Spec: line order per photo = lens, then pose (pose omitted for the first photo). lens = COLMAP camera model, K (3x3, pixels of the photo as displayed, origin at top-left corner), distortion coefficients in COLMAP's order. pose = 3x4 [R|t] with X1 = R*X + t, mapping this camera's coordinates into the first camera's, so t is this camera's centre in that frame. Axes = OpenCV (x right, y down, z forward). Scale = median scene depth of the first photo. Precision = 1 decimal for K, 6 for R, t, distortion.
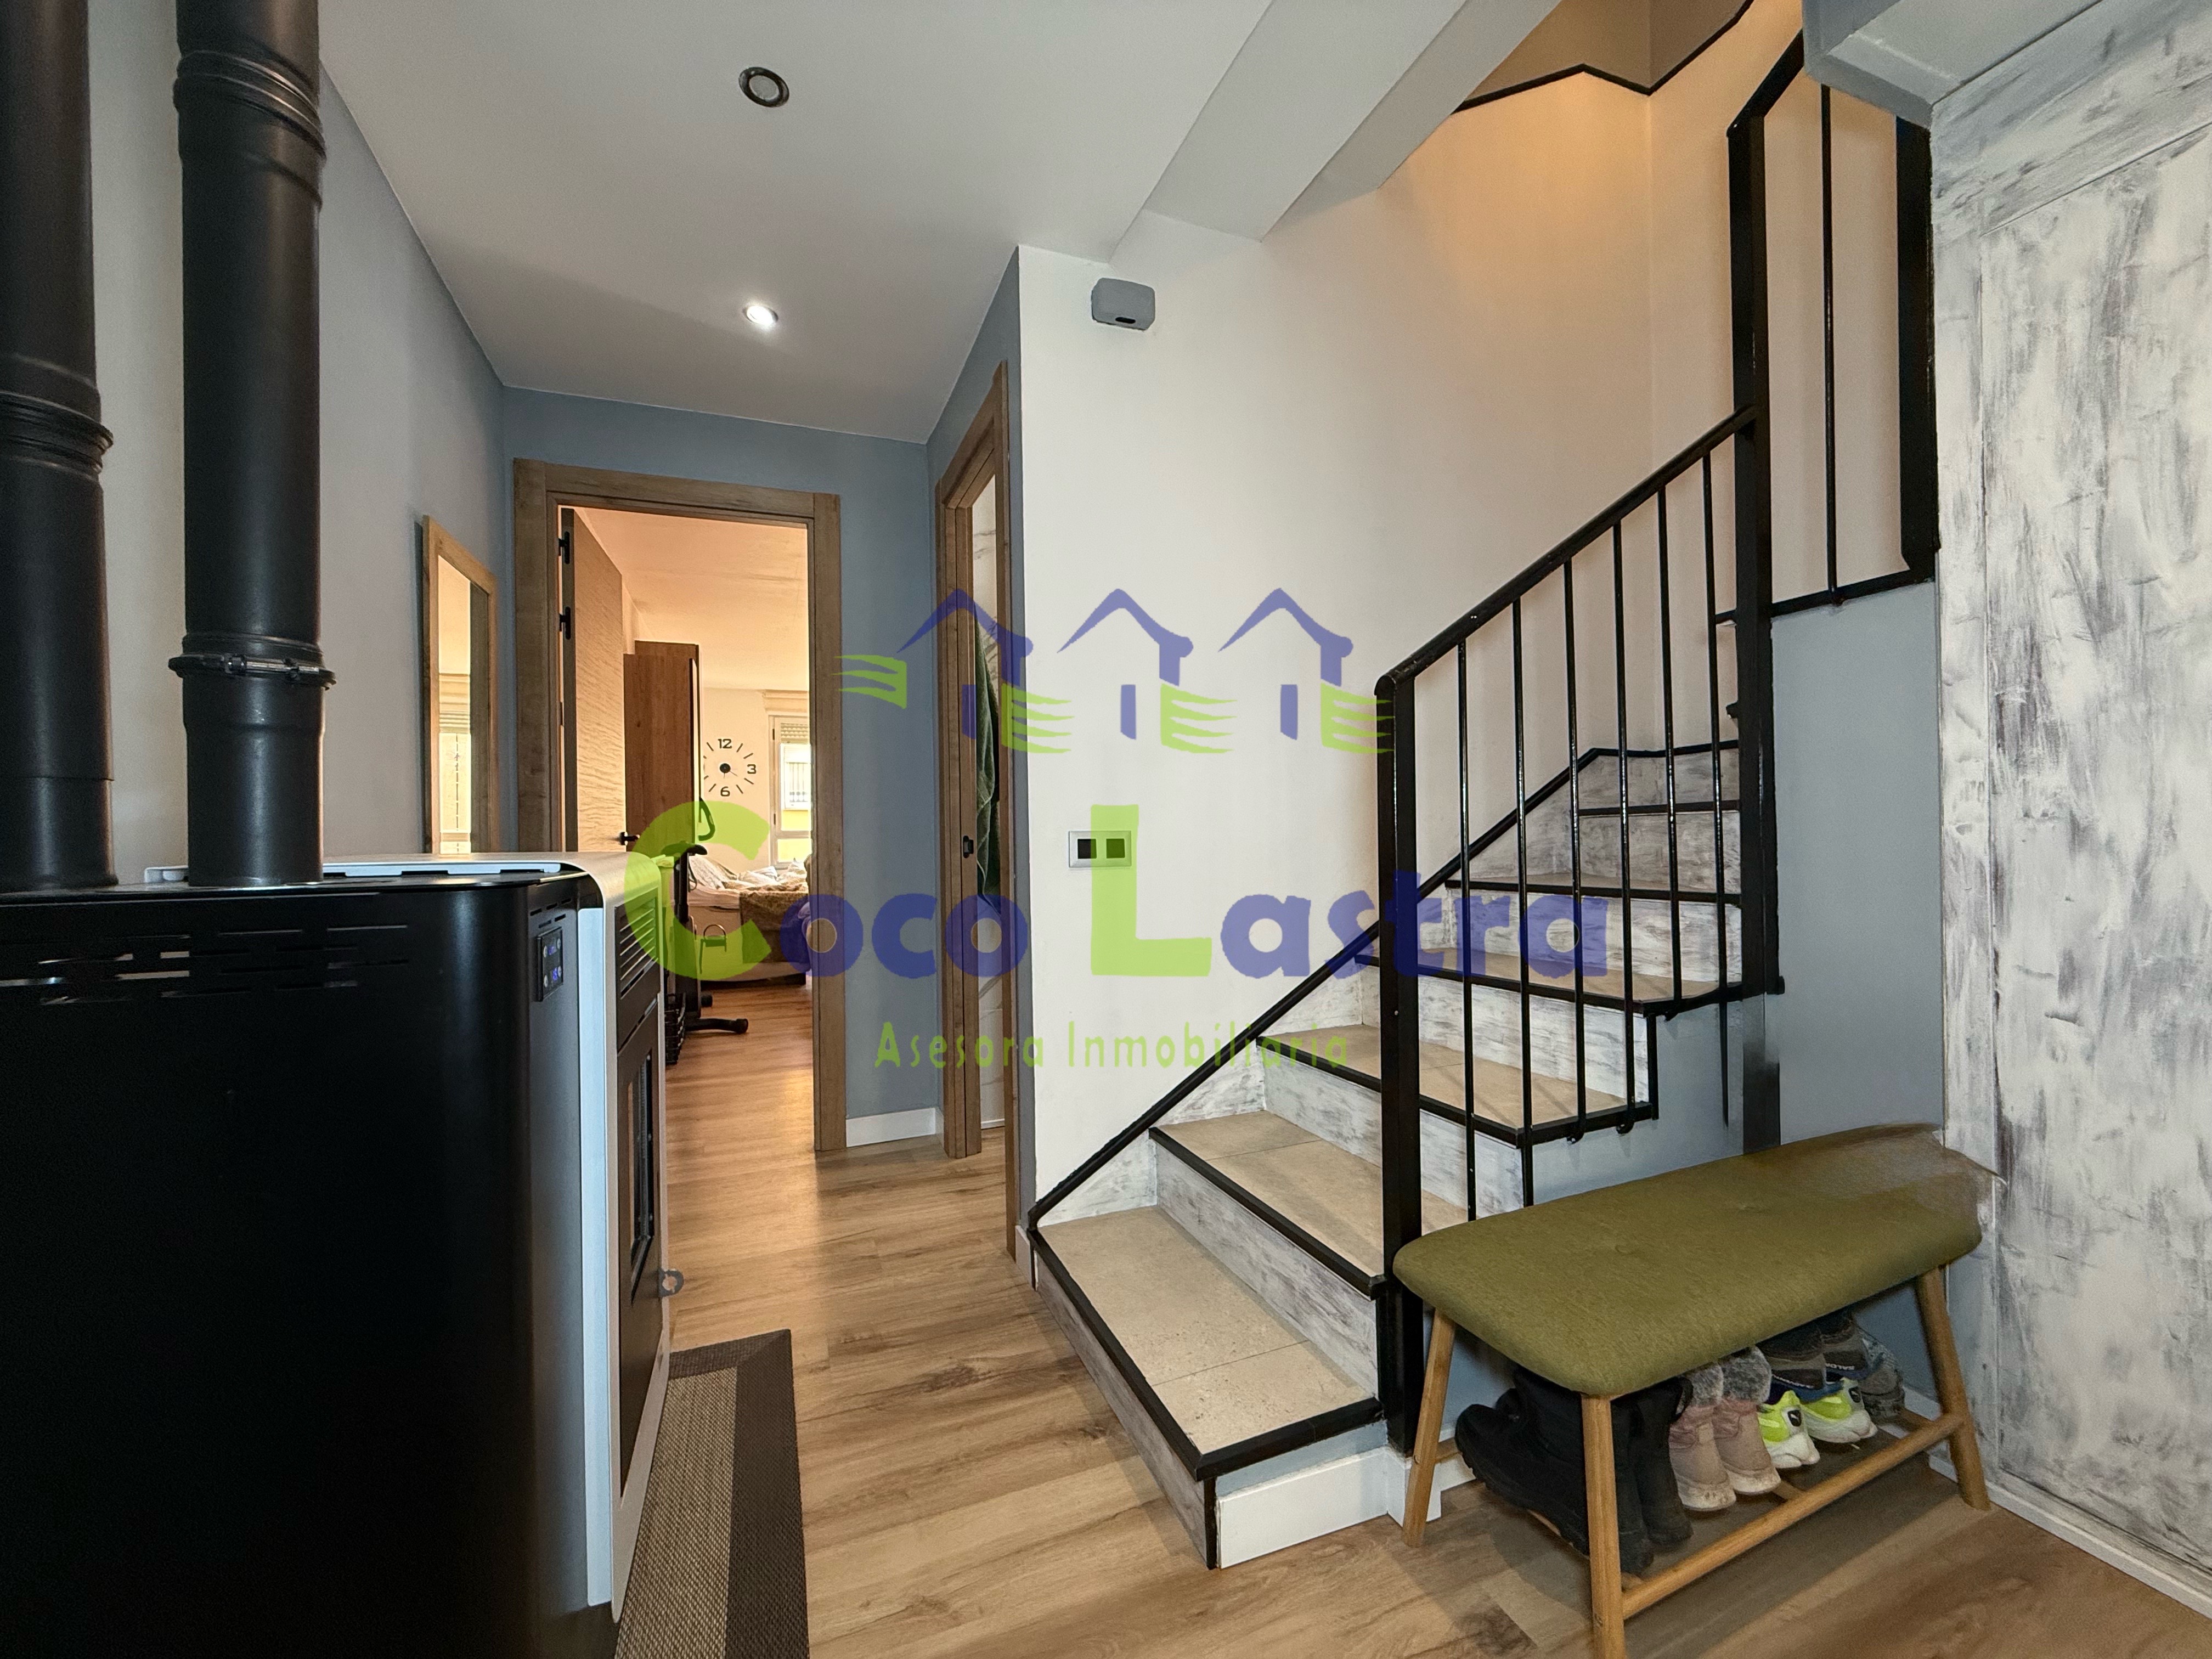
lens RADIAL K [[883.5, 0, 1108.4], [0, 883.5, 826.9], [0, 0, 1]] dist [0.000812, -0.000664]
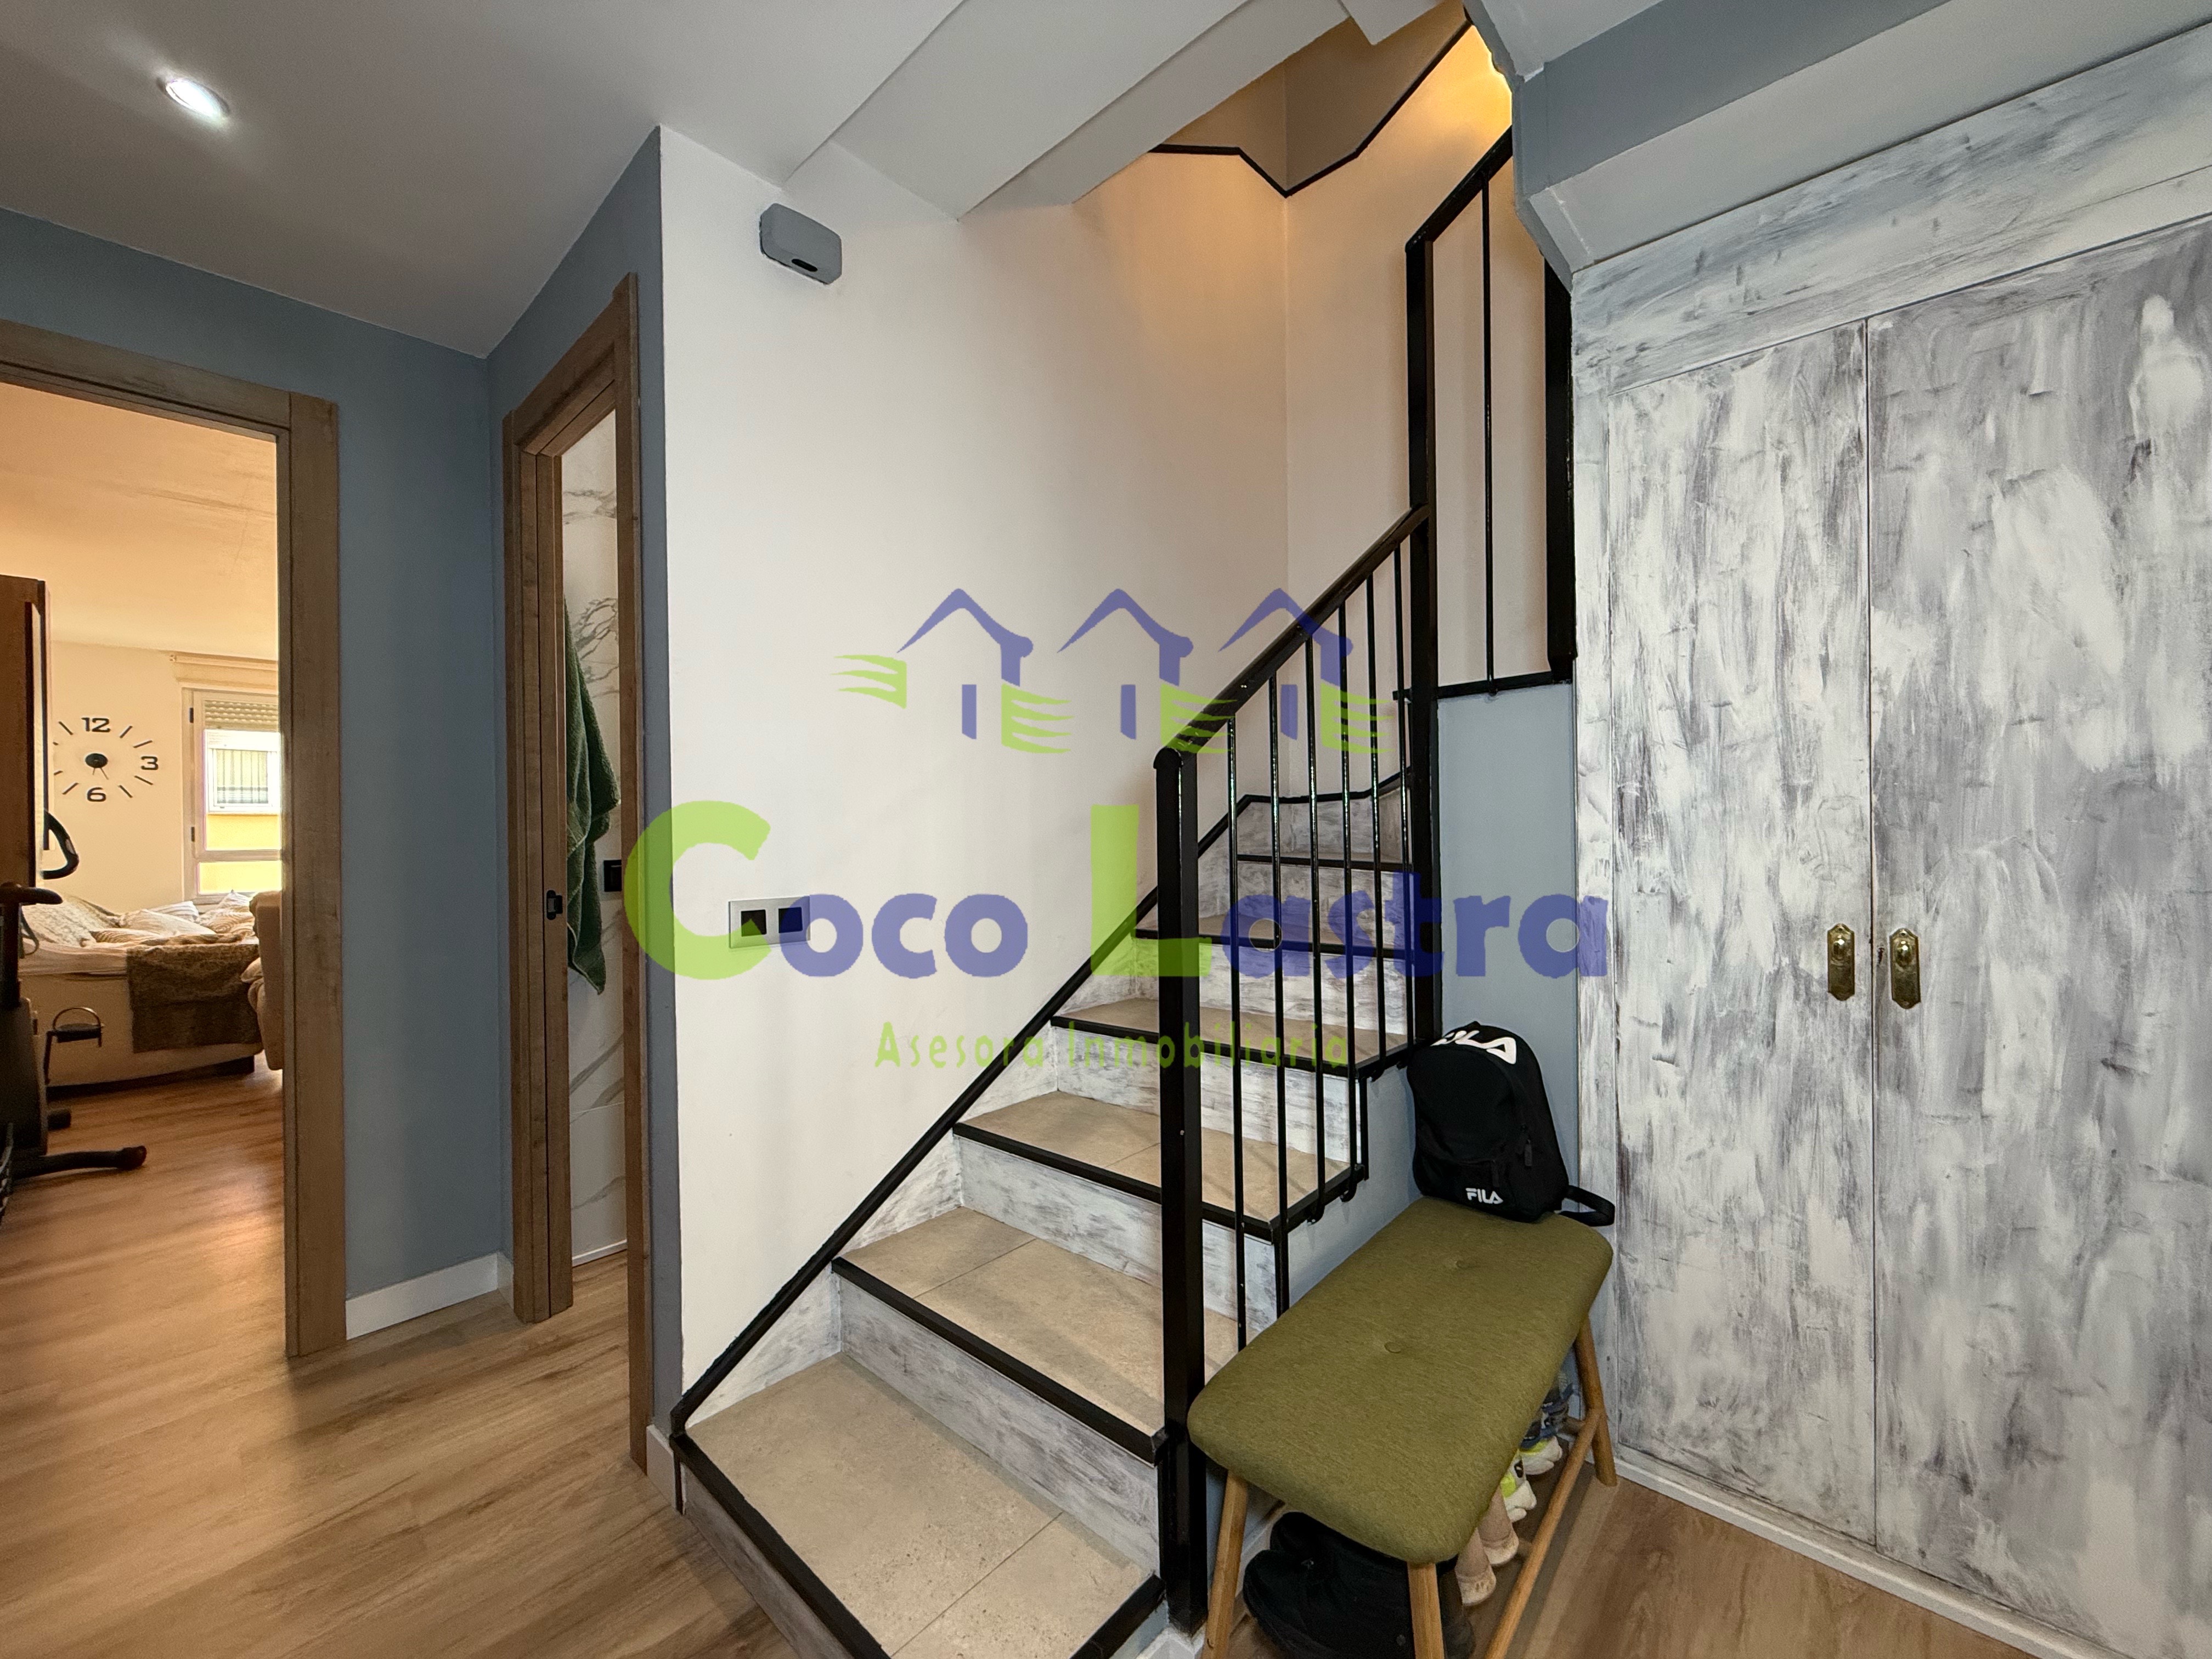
lens RADIAL K [[883.5, 0, 1112.0], [0, 883.5, 832.1], [0, 0, 1]] dist [0.000812, -0.000664]
pose [[0.901221, 0.005378, 0.433327, -0.089669], [-0.005133, 0.999985, -0.001736, -0.064540], [-0.433330, -0.000660, 0.901235, 0.176068]]
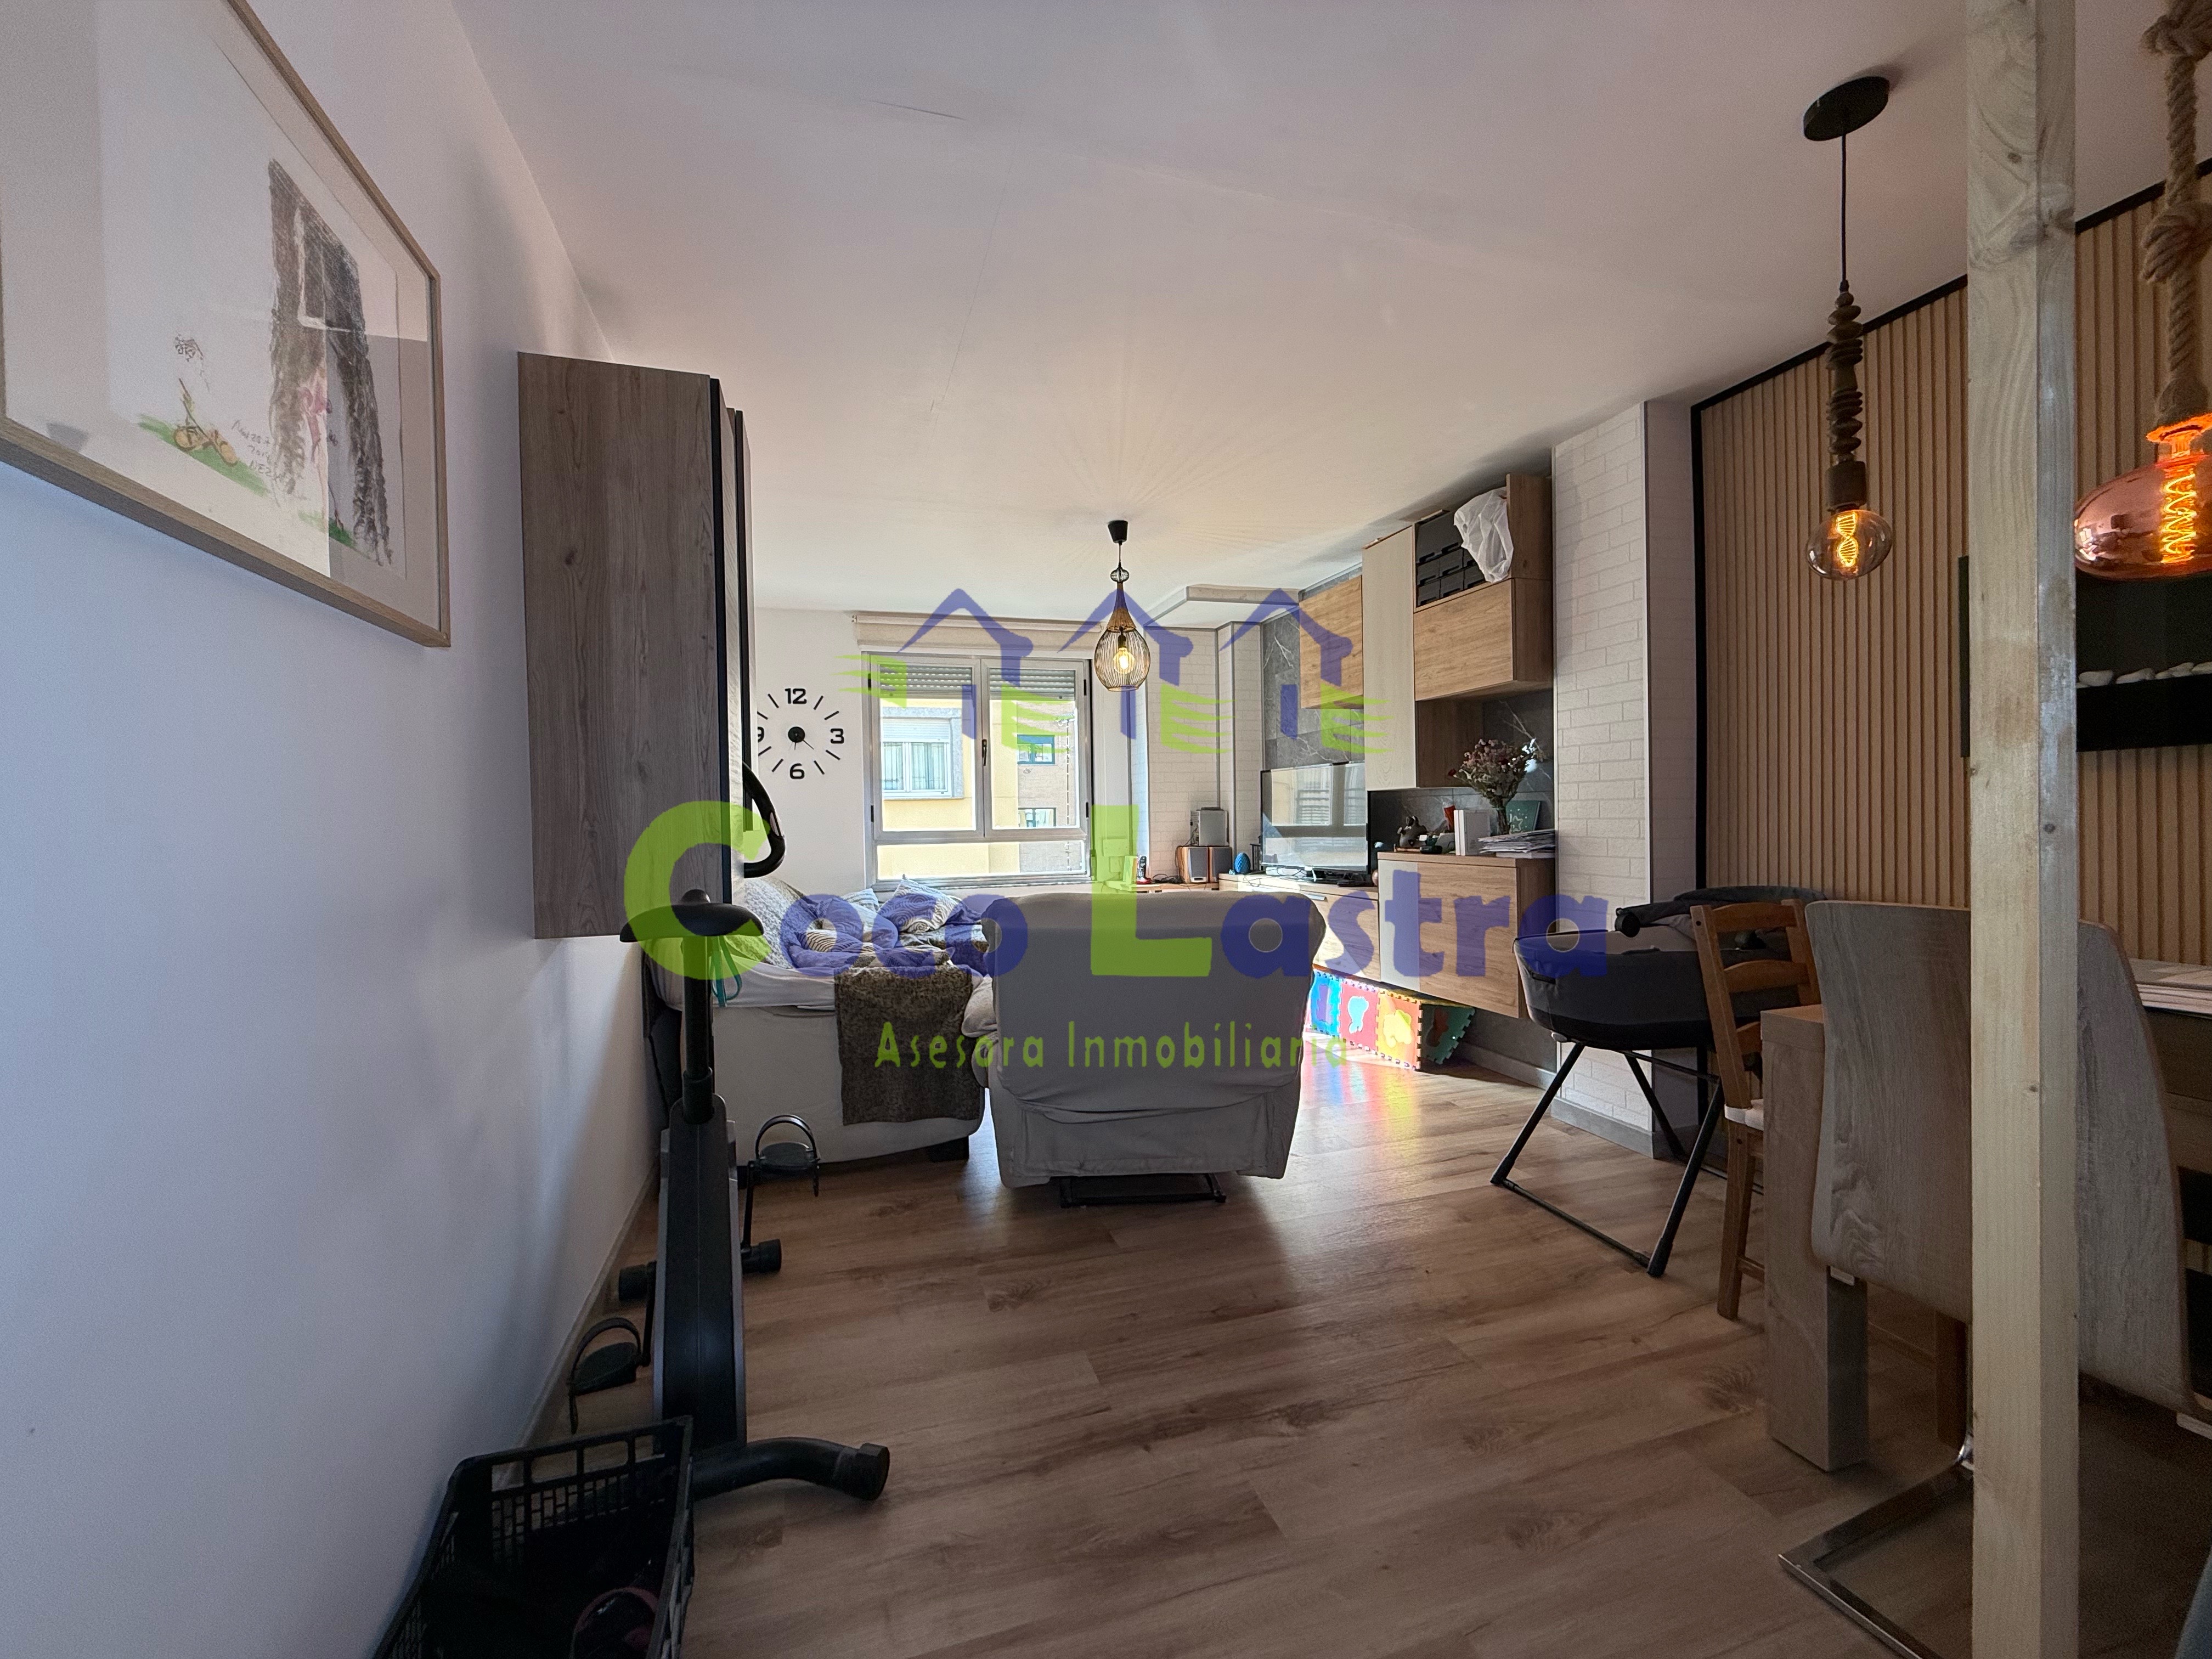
lens RADIAL K [[883.5, 0, 1090.1], [0, 883.5, 829.1], [0, 0, 1]] dist [0.000812, -0.000664]
pose [[0.996485, -0.004366, -0.083654, -0.814636], [0.005647, 0.999870, 0.015079, -0.032263], [0.083578, -0.015498, 0.996381, 1.831023]]
